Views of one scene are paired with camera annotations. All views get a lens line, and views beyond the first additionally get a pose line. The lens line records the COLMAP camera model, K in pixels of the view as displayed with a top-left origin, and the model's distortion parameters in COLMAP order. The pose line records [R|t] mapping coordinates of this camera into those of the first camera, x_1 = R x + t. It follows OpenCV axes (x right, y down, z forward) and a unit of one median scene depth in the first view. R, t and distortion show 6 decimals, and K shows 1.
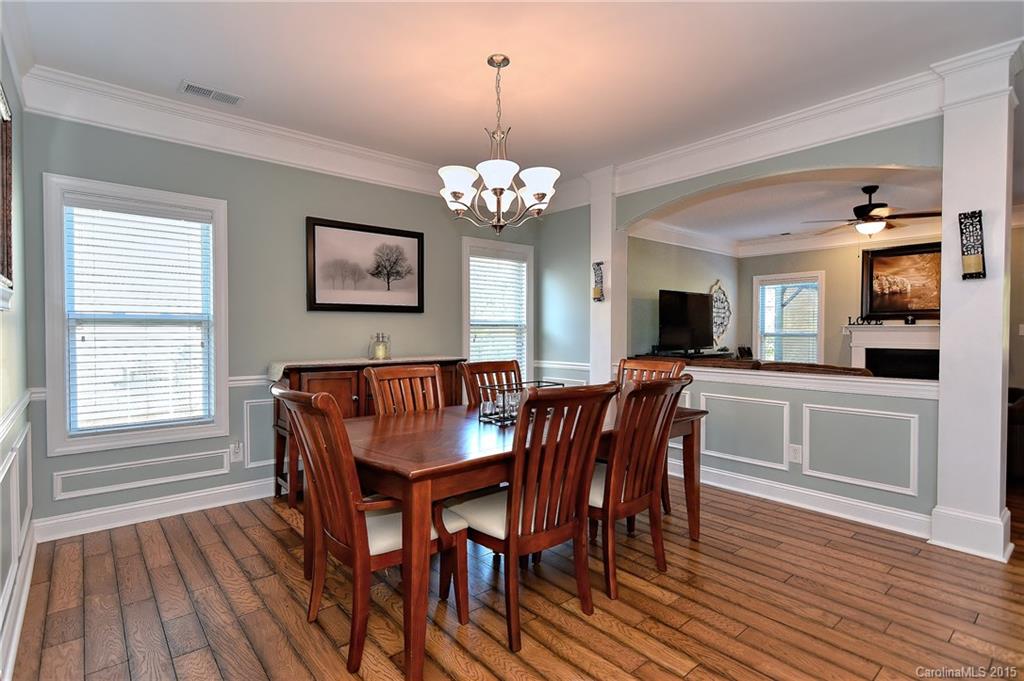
lens RADIAL K [[494.7, 0, 509.7], [0, 494.7, 337.8], [0, 0, 1]] dist [0.008923, -0.002548]
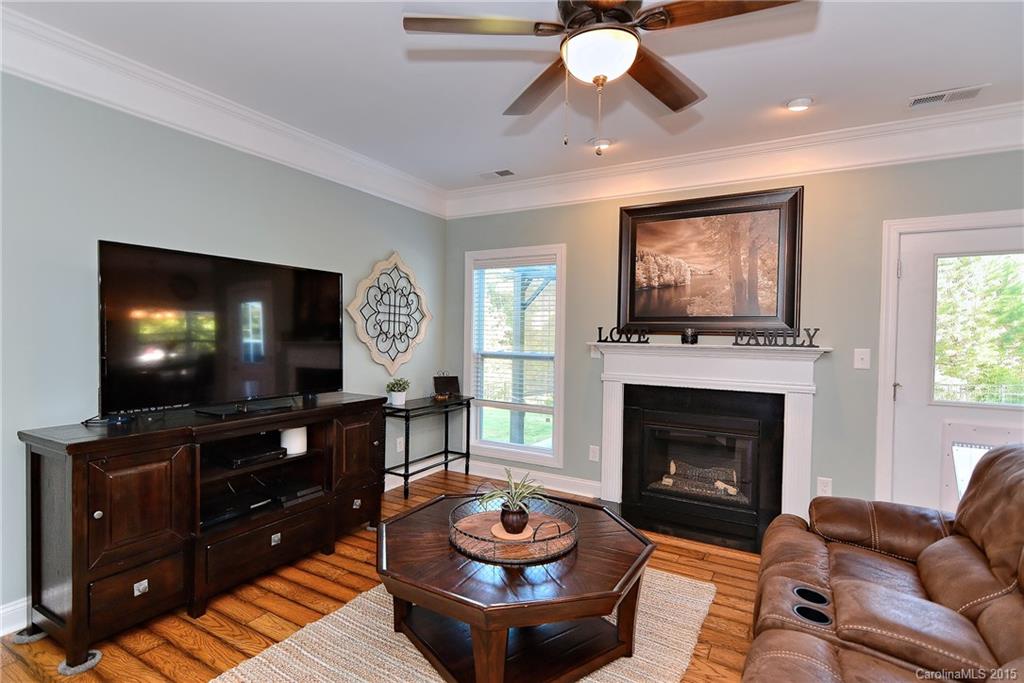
lens RADIAL K [[494.7, 0, 514.7], [0, 494.7, 342.6], [0, 0, 1]] dist [0.008923, -0.002548]
pose [[0.950801, 0.012965, 0.309531, 0.435466], [-0.013457, 0.999909, -0.000543, -0.024187], [-0.309510, -0.003649, 0.950889, 0.518794]]
